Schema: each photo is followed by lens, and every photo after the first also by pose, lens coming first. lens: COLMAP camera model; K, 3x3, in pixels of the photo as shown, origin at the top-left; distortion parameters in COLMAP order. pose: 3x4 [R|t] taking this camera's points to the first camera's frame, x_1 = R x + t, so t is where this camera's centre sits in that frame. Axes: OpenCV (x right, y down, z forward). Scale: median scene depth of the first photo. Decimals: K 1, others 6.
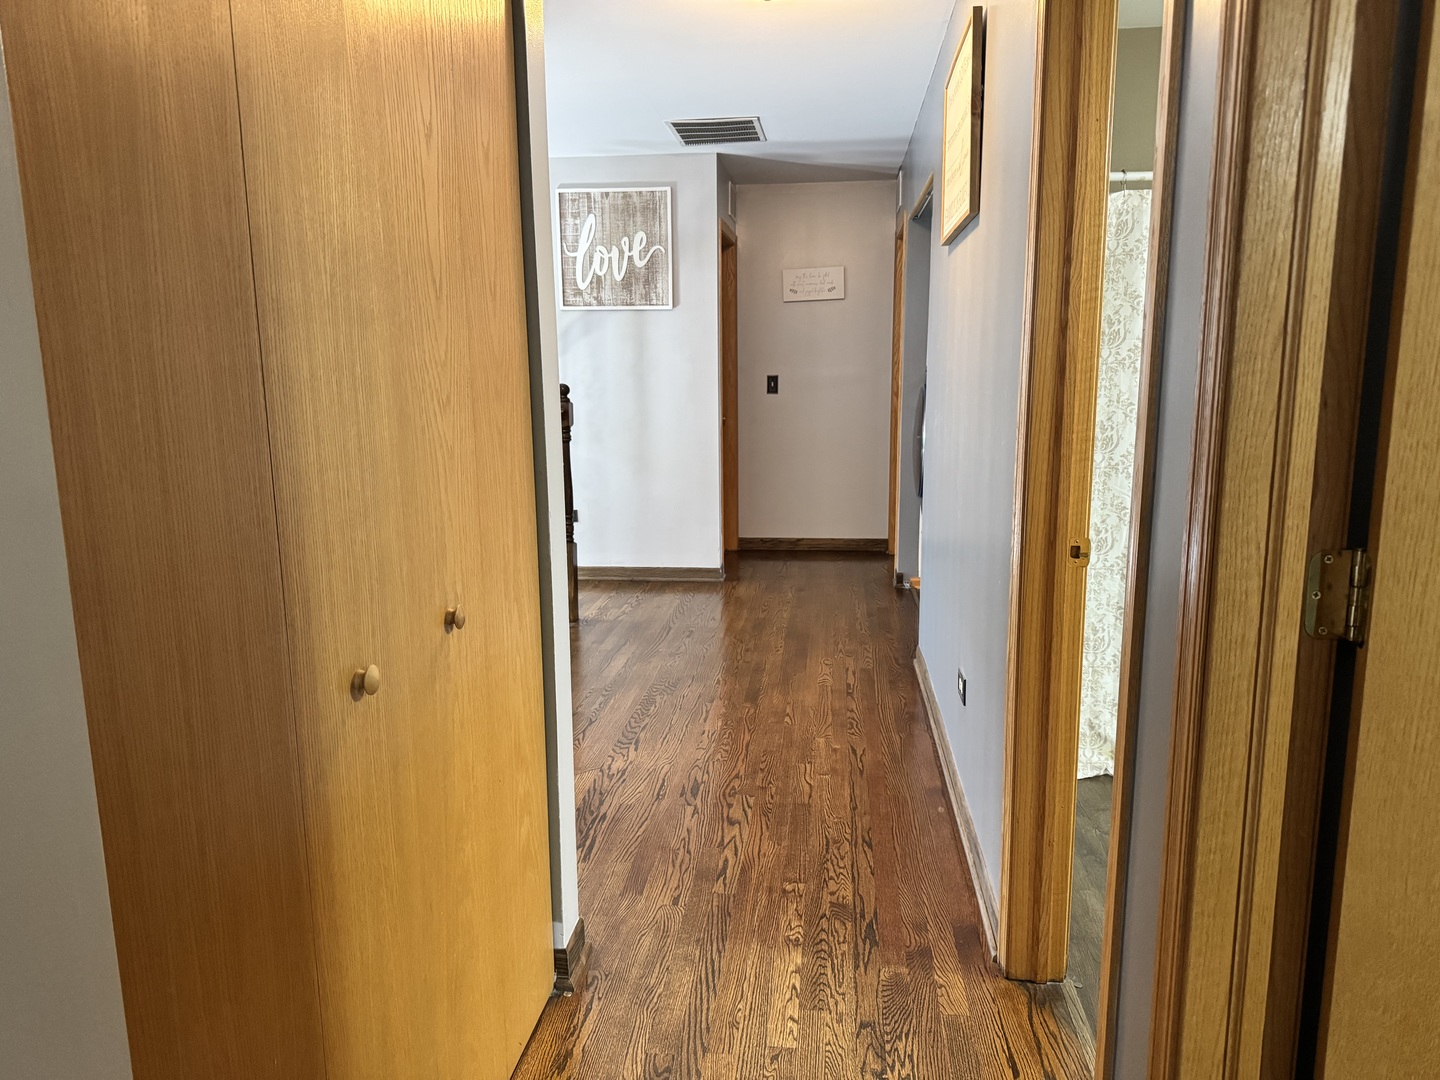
lens RADIAL K [[1010.5, 0, 714.2], [0, 1010.5, 537.5], [0, 0, 1]] dist [-0.007664, -0.002527]
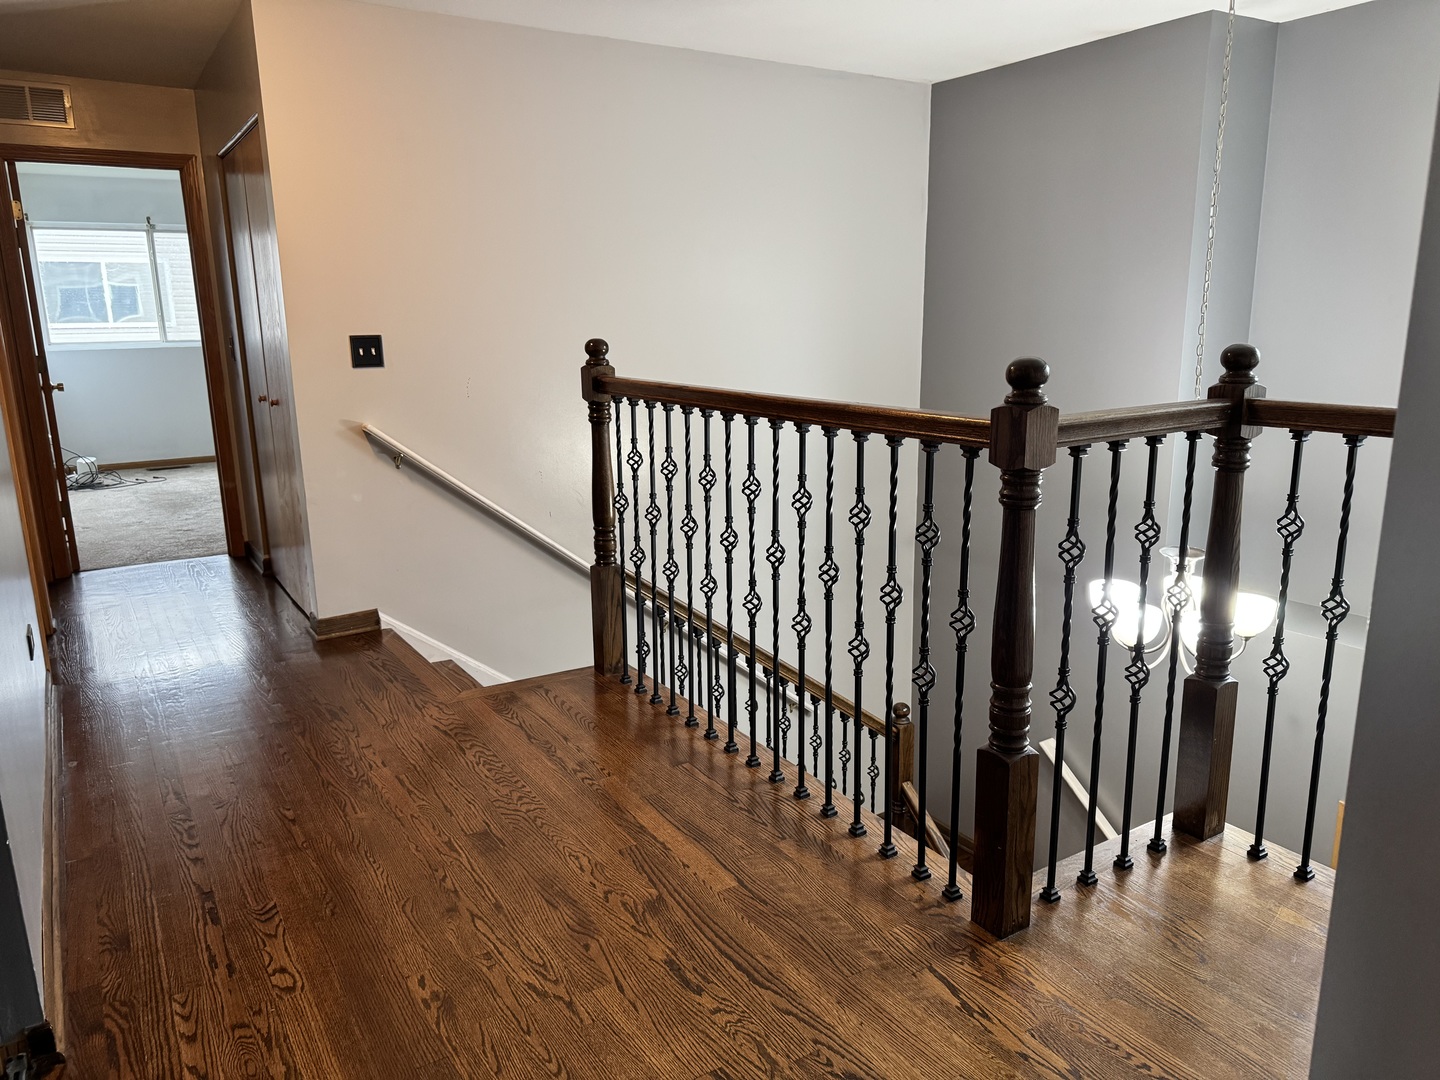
lens RADIAL K [[1010.5, 0, 718.5], [0, 1010.5, 540.5], [0, 0, 1]] dist [-0.007664, -0.002527]
pose [[-0.774373, 0.152961, -0.613963, 0.205634], [-0.087110, 0.935327, 0.342893, -0.228627], [0.626705, 0.319009, -0.710967, 1.366049]]
